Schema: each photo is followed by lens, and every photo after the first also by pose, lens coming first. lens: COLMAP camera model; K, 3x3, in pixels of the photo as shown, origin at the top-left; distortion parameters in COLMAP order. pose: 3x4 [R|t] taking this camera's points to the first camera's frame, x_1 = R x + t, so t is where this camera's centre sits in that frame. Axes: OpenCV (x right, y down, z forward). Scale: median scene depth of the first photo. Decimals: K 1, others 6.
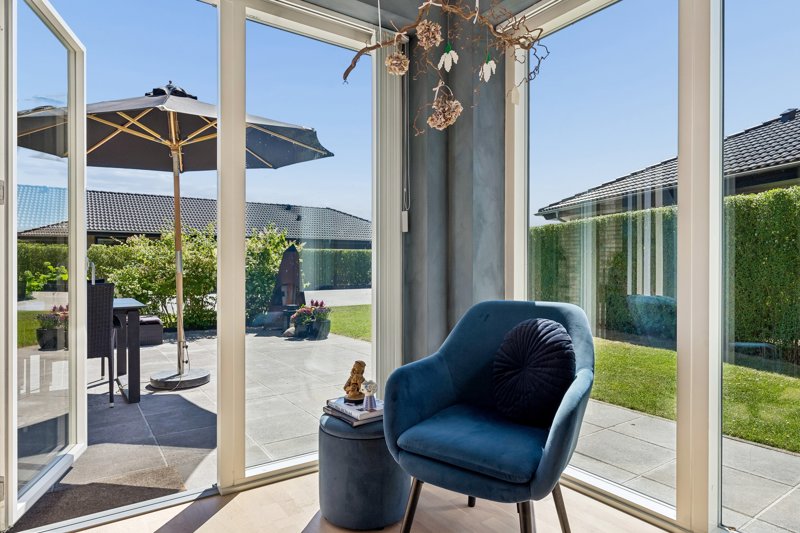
lens RADIAL K [[481.1, 0, 398.6], [0, 481.1, 271.8], [0, 0, 1]] dist [-0.001473, -0.000047]
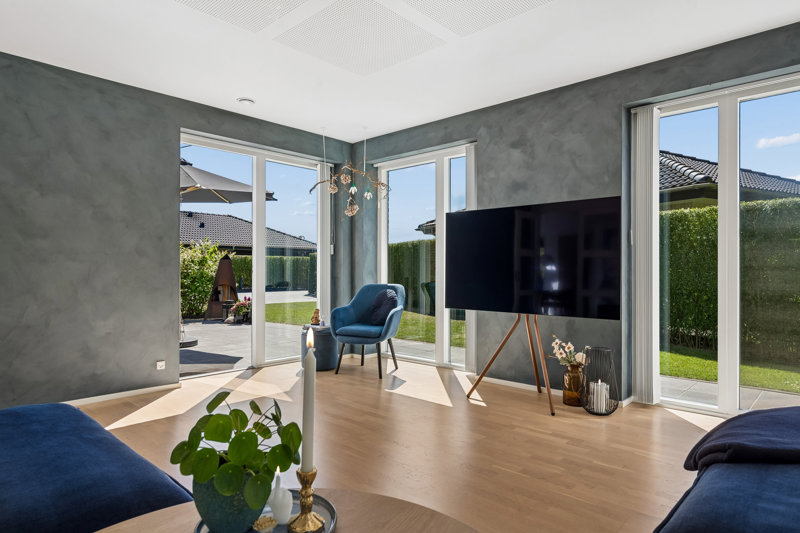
lens RADIAL K [[481.1, 0, 398.6], [0, 481.1, 271.8], [0, 0, 1]] dist [-0.001473, -0.000047]
pose [[0.976770, -0.001118, 0.214286, -0.178707], [0.003371, 0.999943, -0.010147, 0.020970], [-0.214263, 0.010634, 0.976718, -1.325287]]
